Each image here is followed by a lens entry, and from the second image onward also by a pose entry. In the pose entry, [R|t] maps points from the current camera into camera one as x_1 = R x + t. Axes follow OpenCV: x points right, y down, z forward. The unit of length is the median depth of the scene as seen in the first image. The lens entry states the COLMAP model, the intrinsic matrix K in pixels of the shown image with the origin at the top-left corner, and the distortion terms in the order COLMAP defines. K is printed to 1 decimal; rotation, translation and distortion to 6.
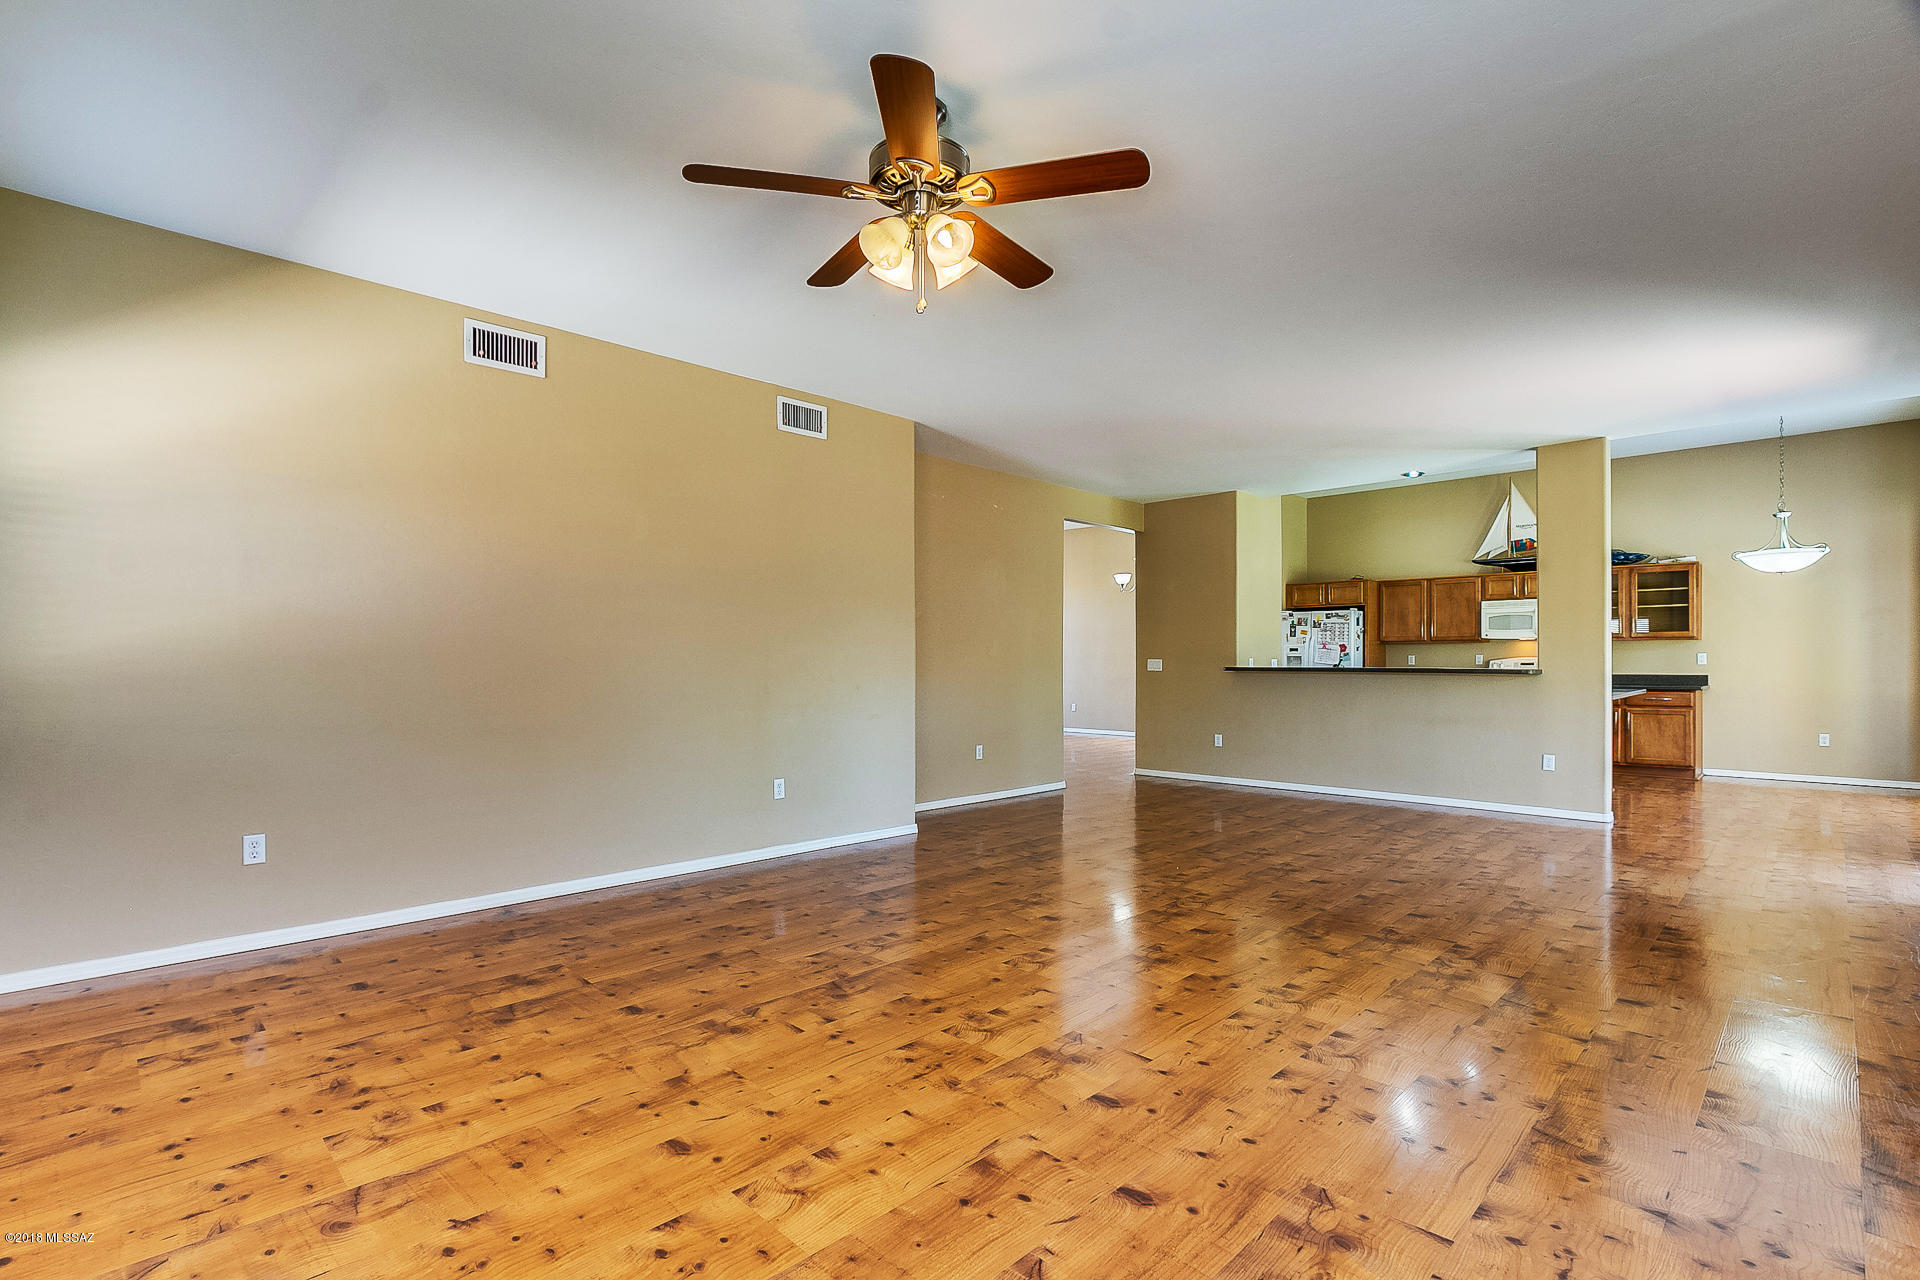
lens RADIAL K [[909.5, 0, 959.4], [0, 909.5, 655.9], [0, 0, 1]] dist [-0.015854, 0.002772]
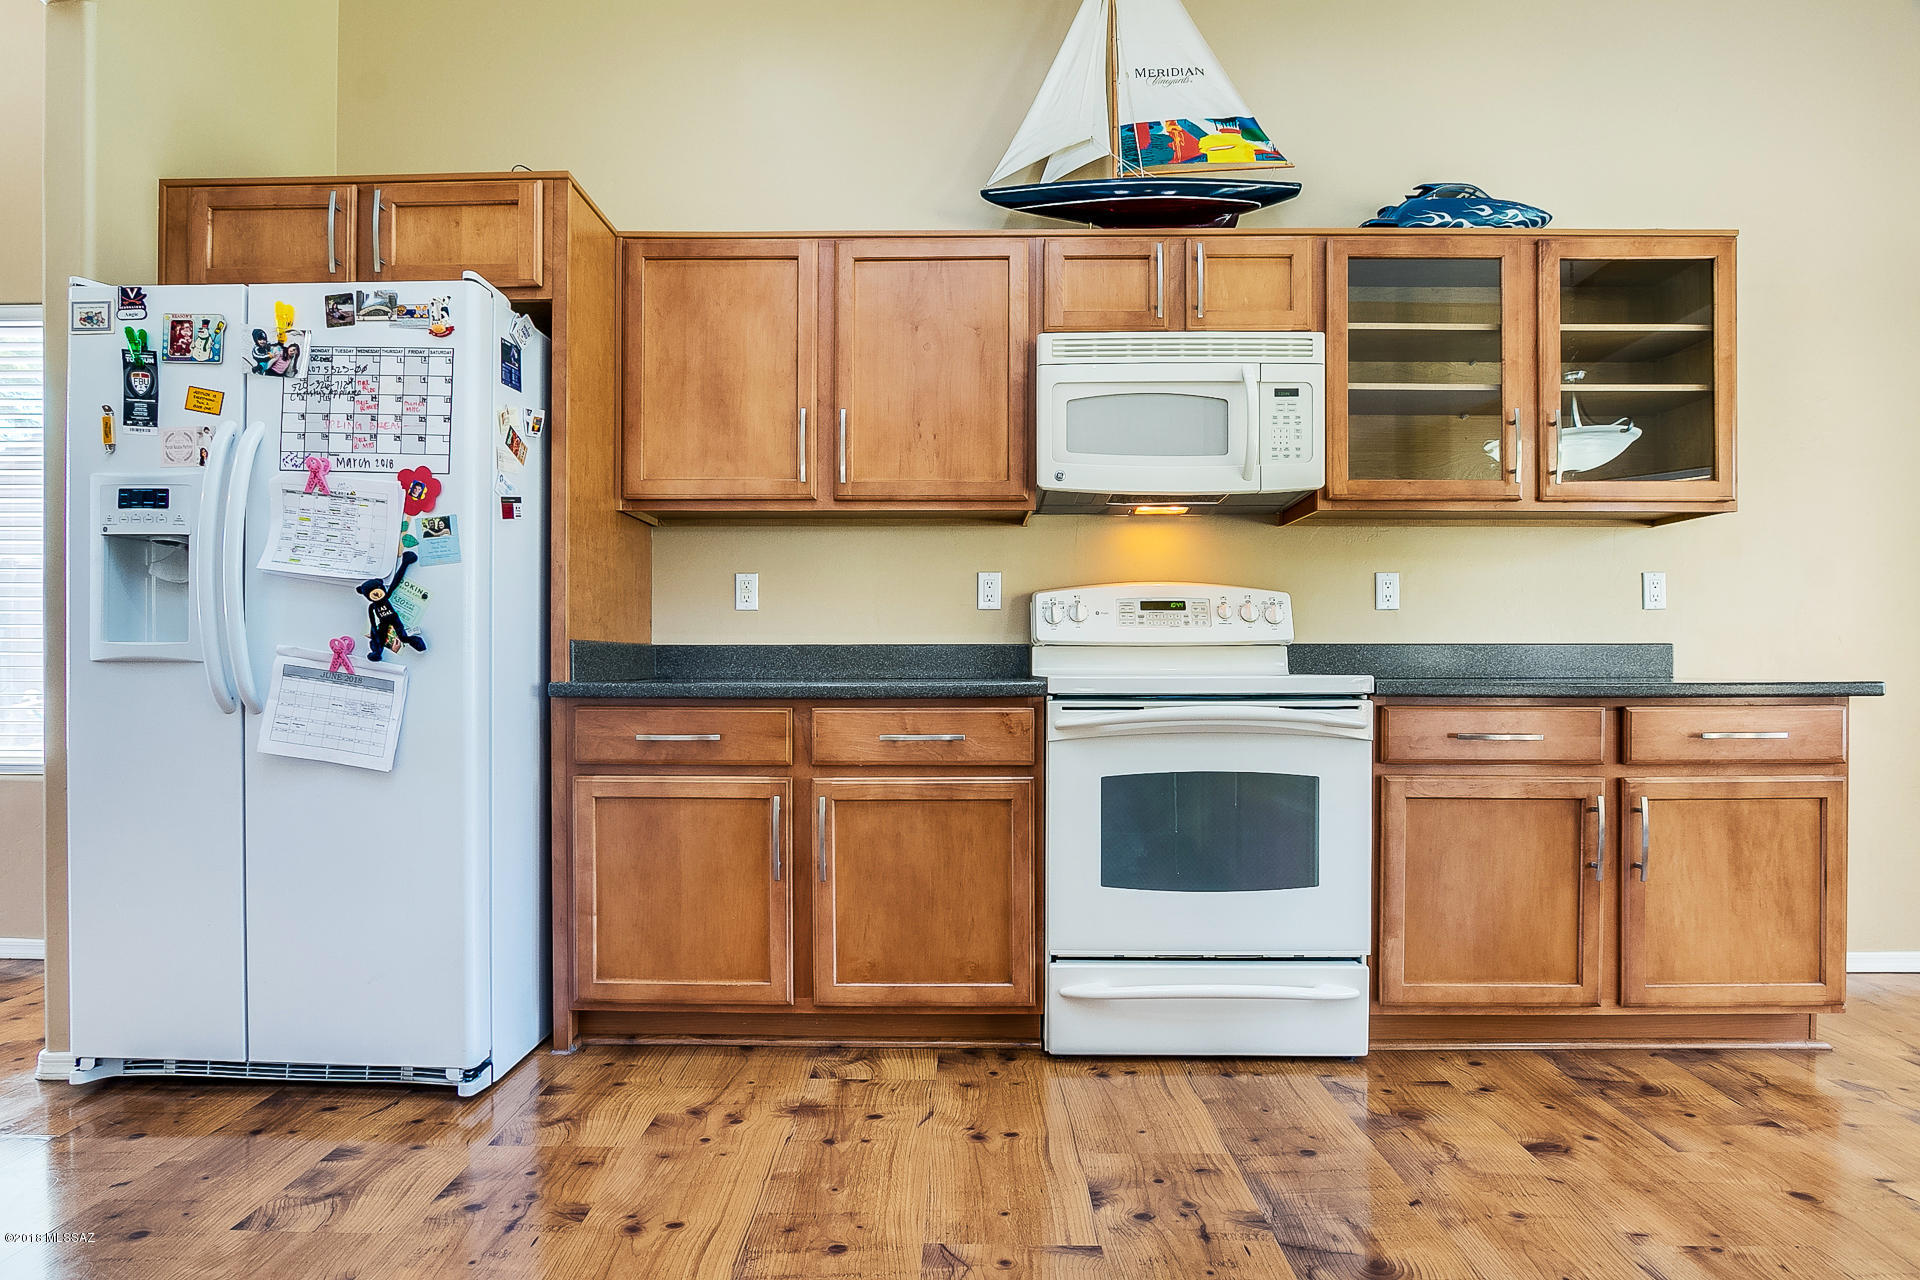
lens RADIAL K [[909.5, 0, 955.1], [0, 909.5, 643.1], [0, 0, 1]] dist [-0.015854, 0.002772]
pose [[0.719520, 0.002612, 0.694467, 0.374839], [-0.007687, 0.999962, 0.004203, 0.019595], [-0.694429, -0.008363, 0.719512, 0.797976]]
